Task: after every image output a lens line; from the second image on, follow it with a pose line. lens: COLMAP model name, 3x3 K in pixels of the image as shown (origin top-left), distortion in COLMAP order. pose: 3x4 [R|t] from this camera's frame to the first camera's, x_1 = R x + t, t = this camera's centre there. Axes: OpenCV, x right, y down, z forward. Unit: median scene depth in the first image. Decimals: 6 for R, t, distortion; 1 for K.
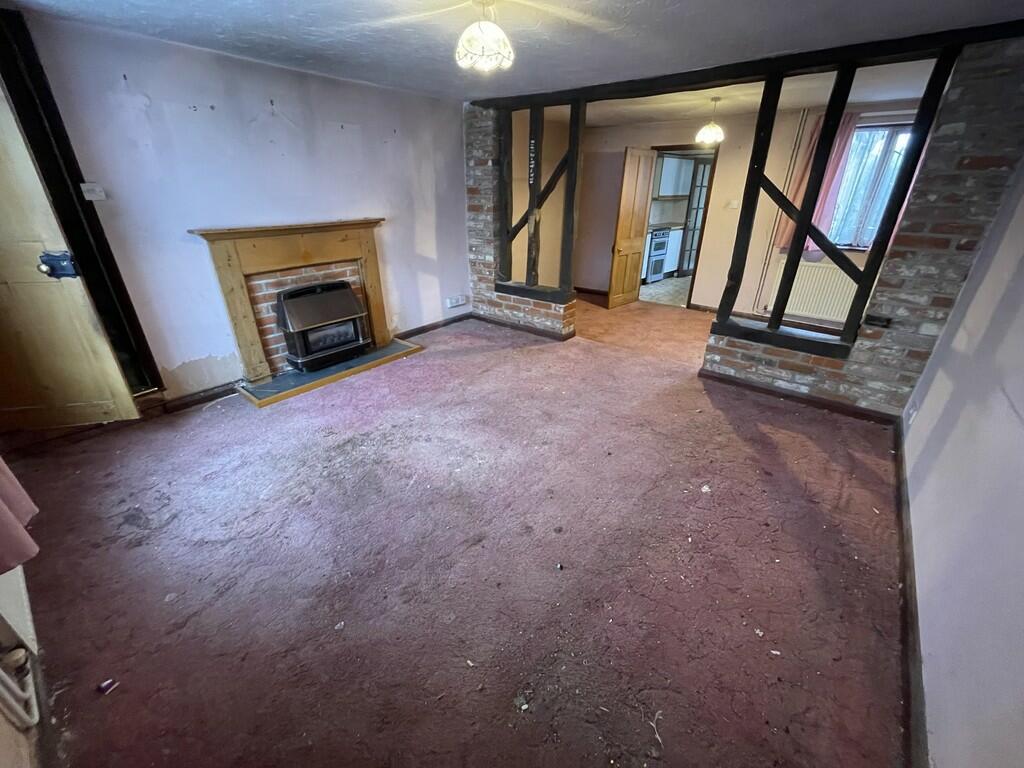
lens RADIAL K [[411.8, 0, 511.3], [0, 411.8, 384.5], [0, 0, 1]] dist [-0.002846, -0.001083]
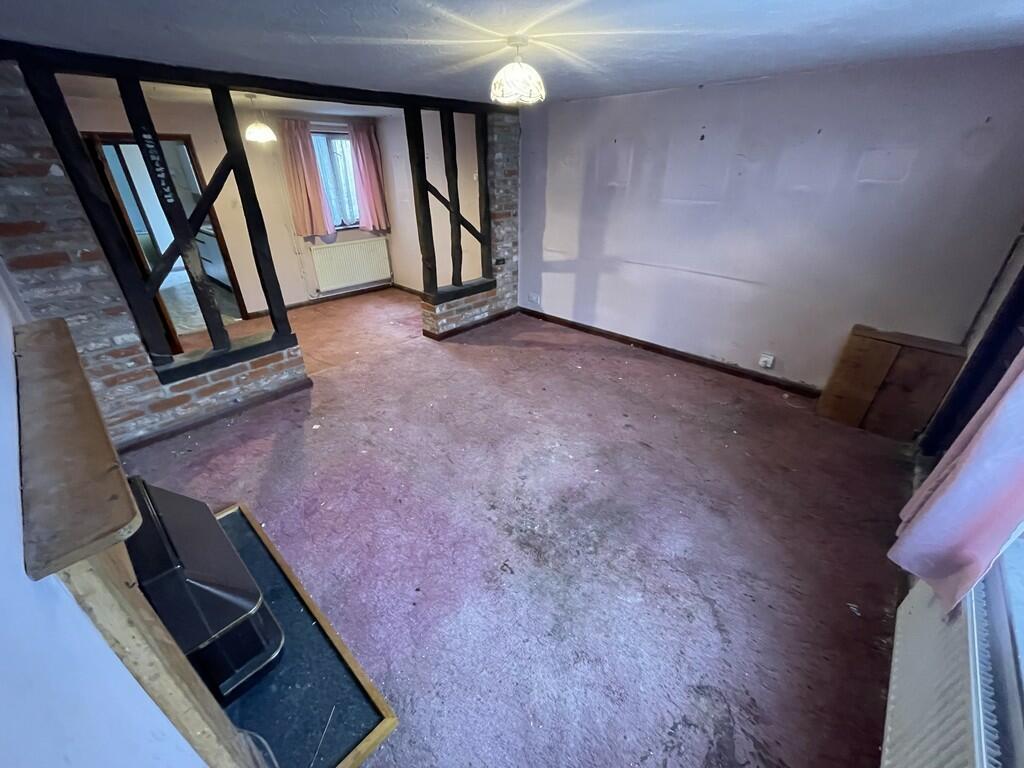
lens RADIAL K [[411.8, 0, 511.0], [0, 411.8, 384.1], [0, 0, 1]] dist [-0.002846, -0.001083]
pose [[0.062845, -0.477708, 0.876268, -0.747791], [0.436791, 0.802616, 0.406229, -0.351043], [-0.897365, 0.357216, 0.259099, 0.556938]]
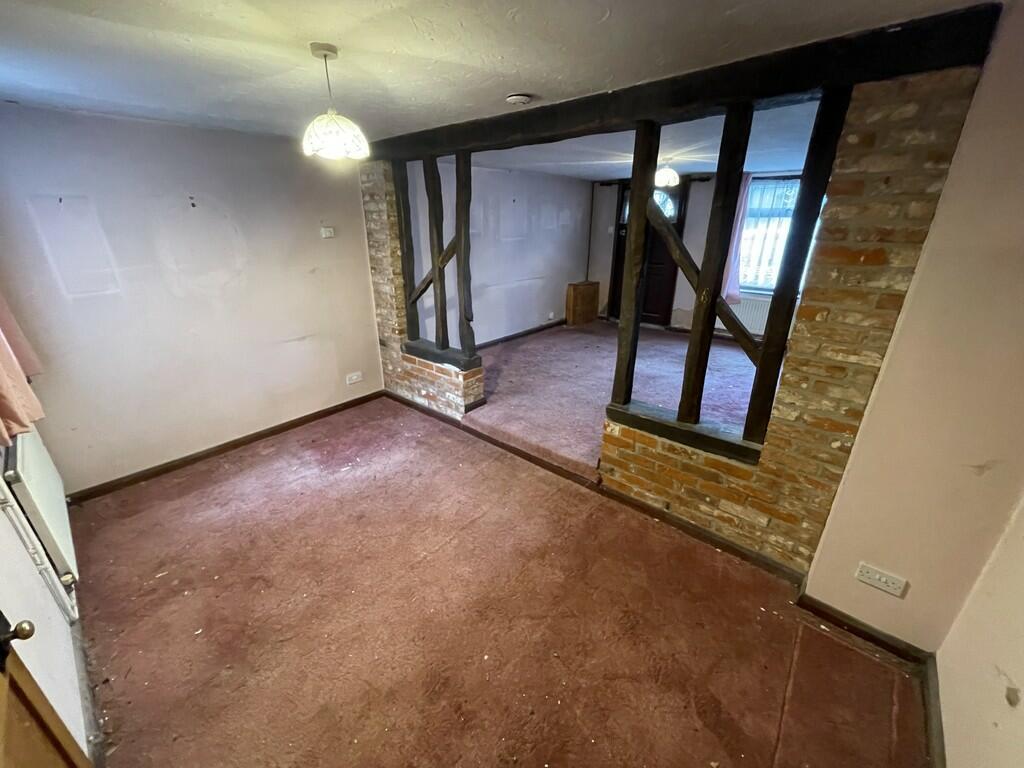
lens RADIAL K [[411.8, 0, 513.0], [0, 411.8, 383.3], [0, 0, 1]] dist [-0.002846, -0.001083]
pose [[-0.998811, -0.017552, 0.045479, 0.337614], [0.021949, 0.671087, 0.741053, -0.943235], [-0.043527, 0.741171, -0.669904, 1.811600]]
